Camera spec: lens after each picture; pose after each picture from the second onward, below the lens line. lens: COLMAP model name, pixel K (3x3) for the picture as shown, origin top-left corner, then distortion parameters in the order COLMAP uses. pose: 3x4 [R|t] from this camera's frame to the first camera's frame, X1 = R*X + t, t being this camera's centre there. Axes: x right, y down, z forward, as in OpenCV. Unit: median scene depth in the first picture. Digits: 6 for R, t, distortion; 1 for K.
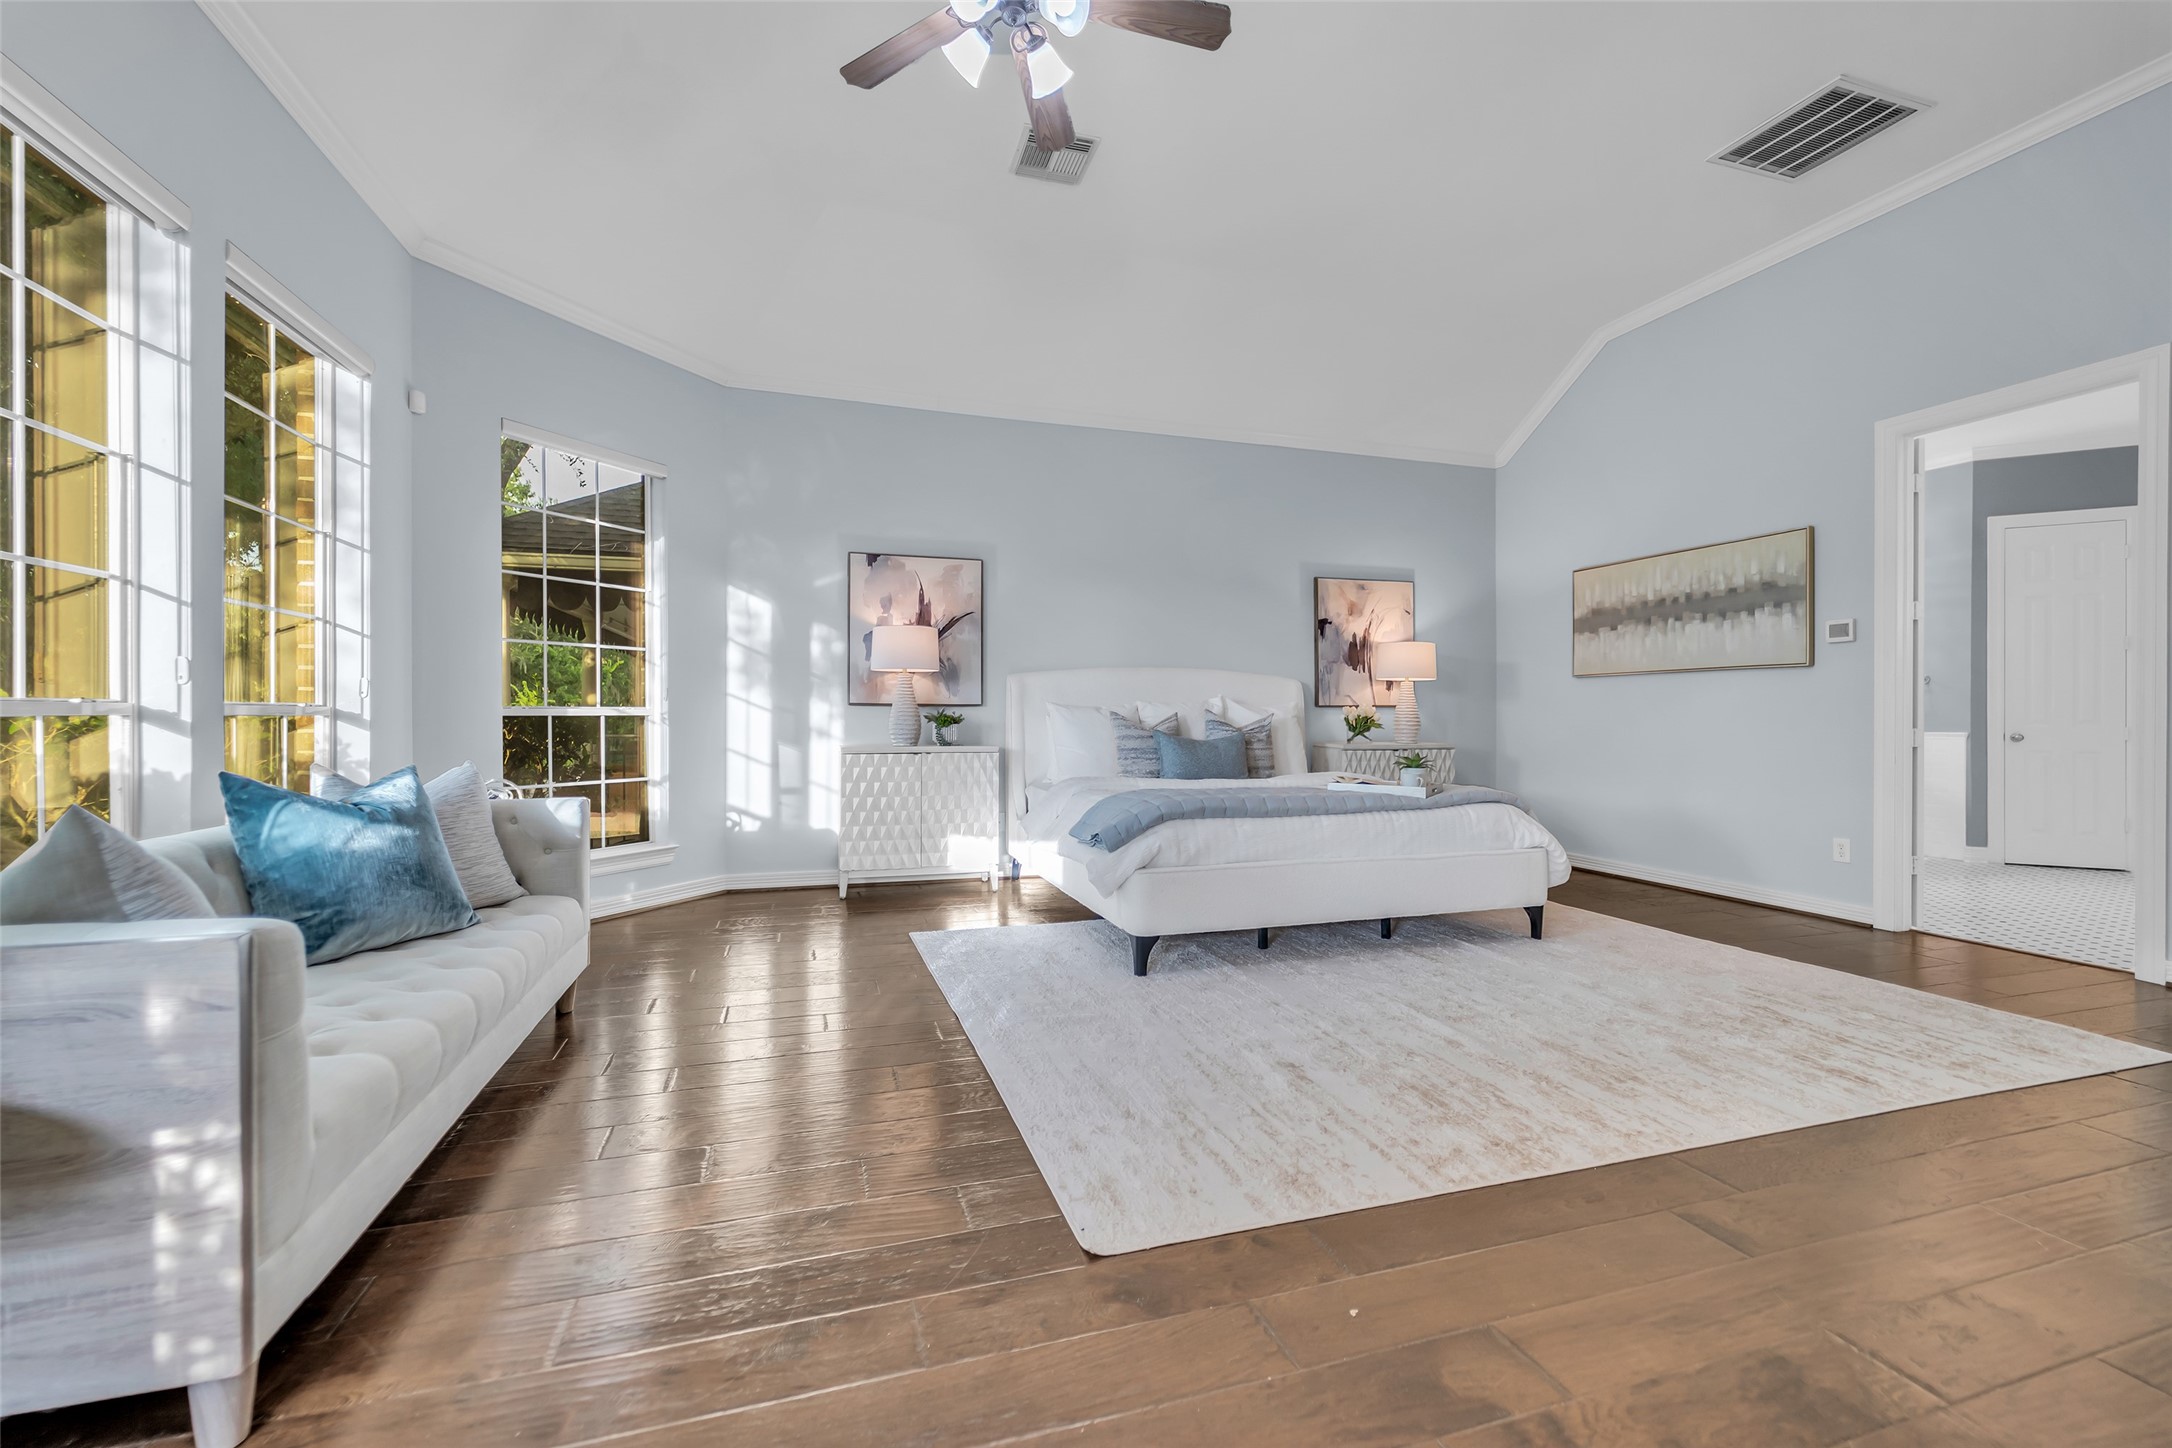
lens RADIAL K [[868.9, 0, 1078.5], [0, 868.9, 722.2], [0, 0, 1]] dist [0.001571, -0.001079]
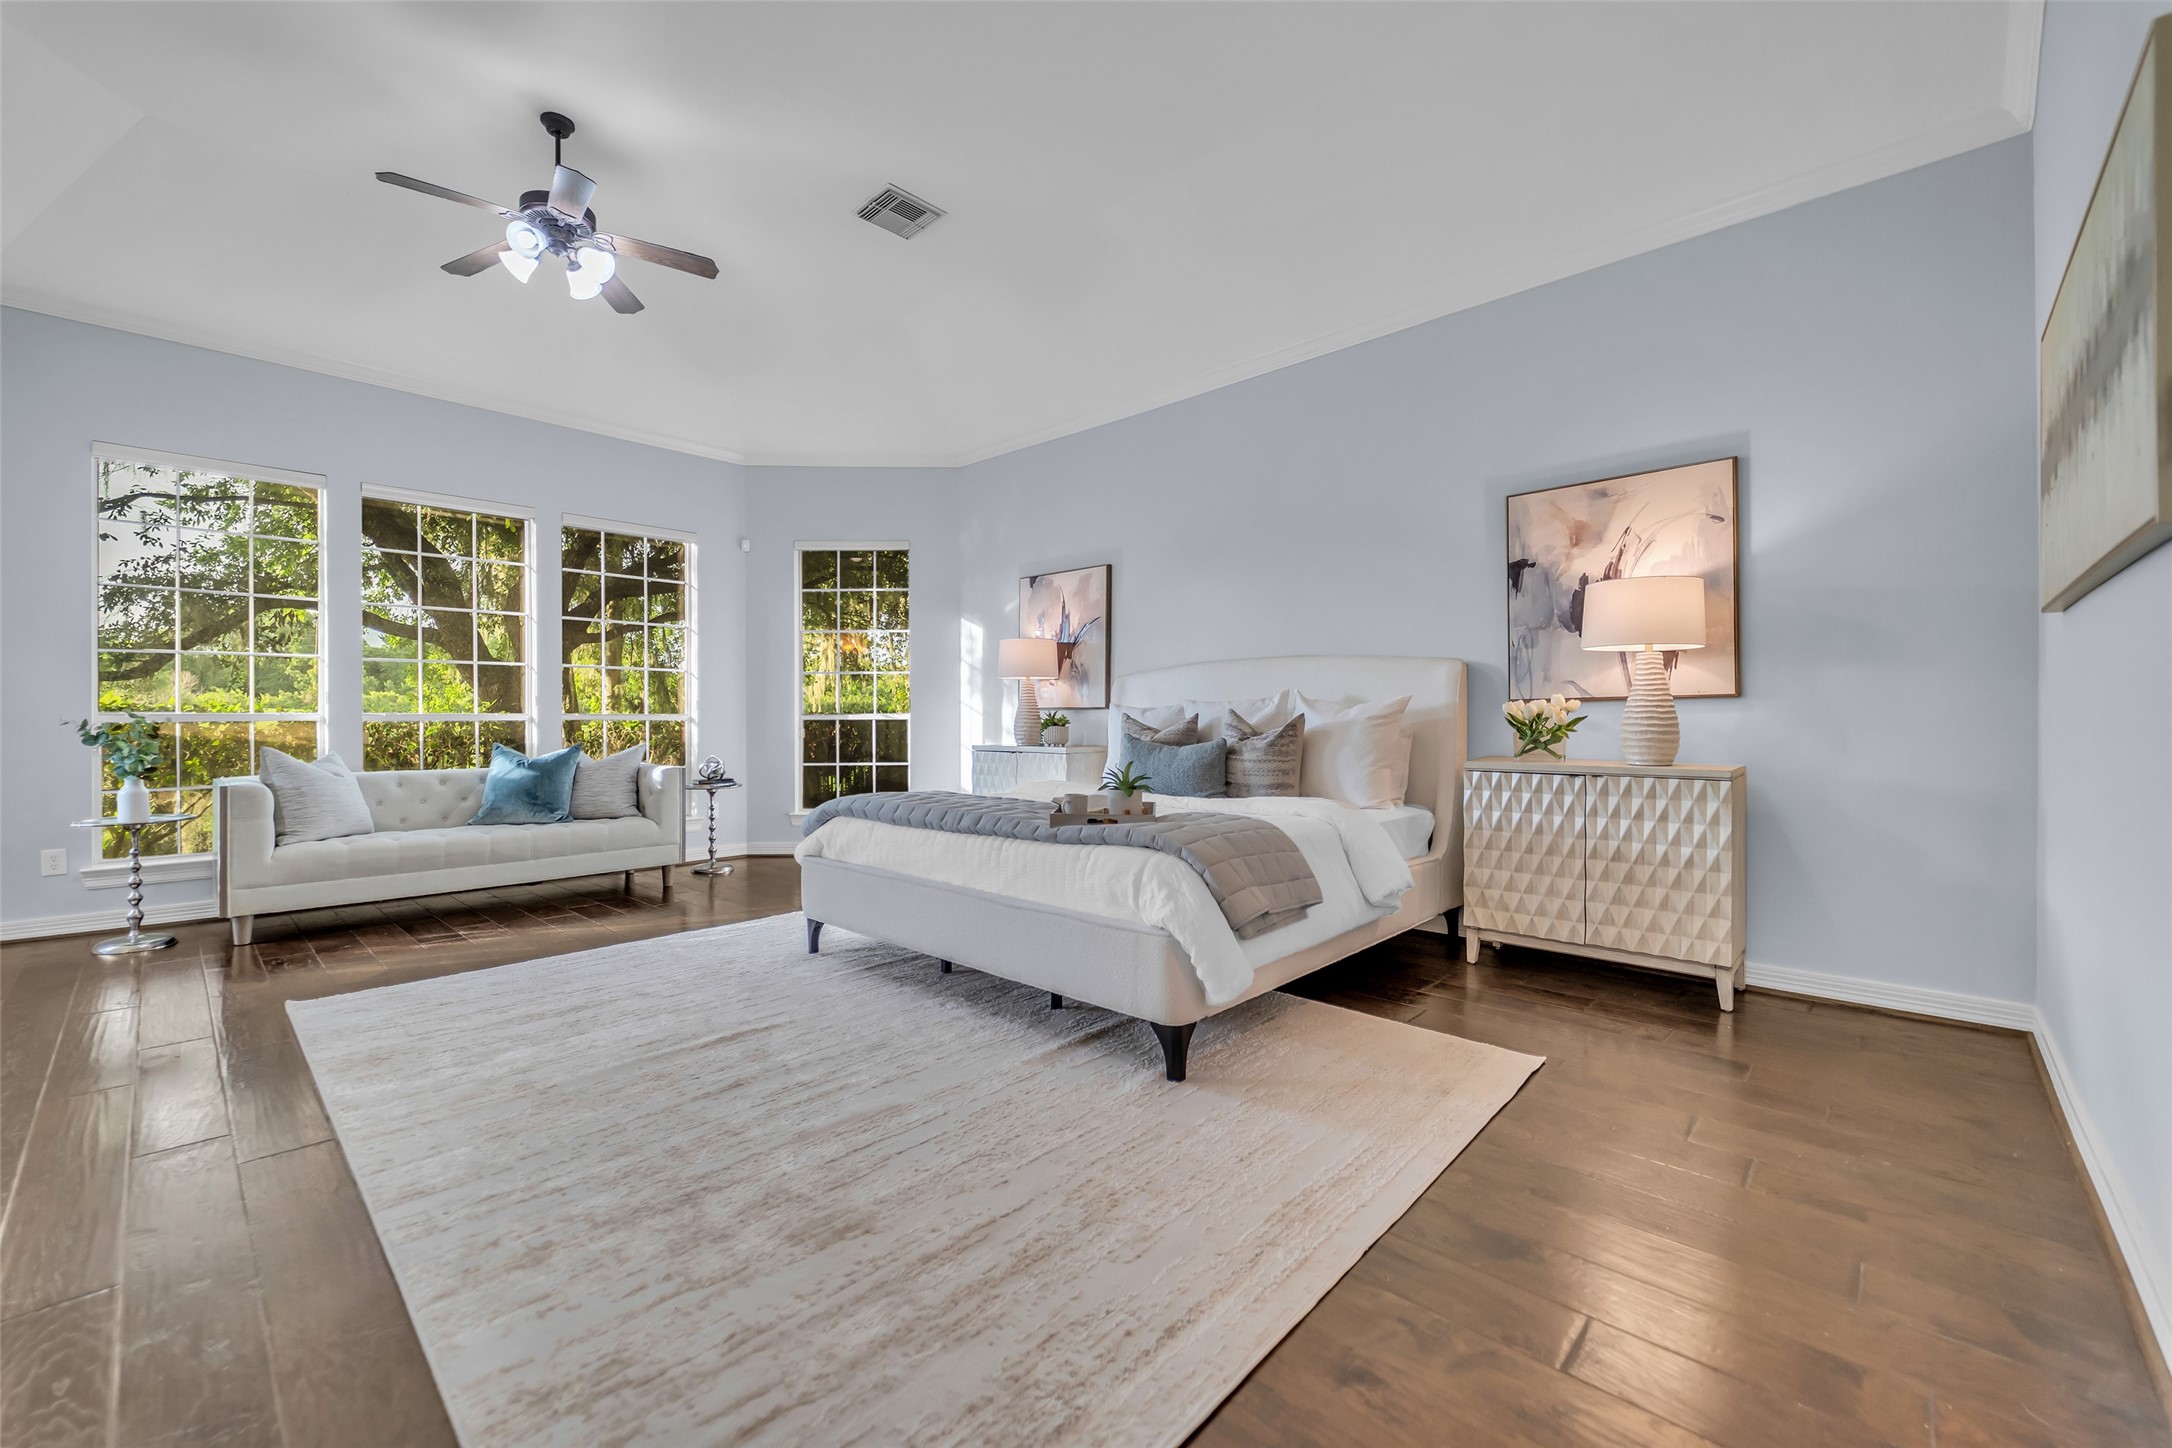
lens RADIAL K [[868.9, 0, 1087.8], [0, 868.9, 716.8], [0, 0, 1]] dist [0.001571, -0.001079]
pose [[0.497811, -0.005246, -0.867270, 0.754708], [-0.006816, 0.999927, -0.009960, 0.001657], [0.867259, 0.010869, 0.497739, 0.479354]]
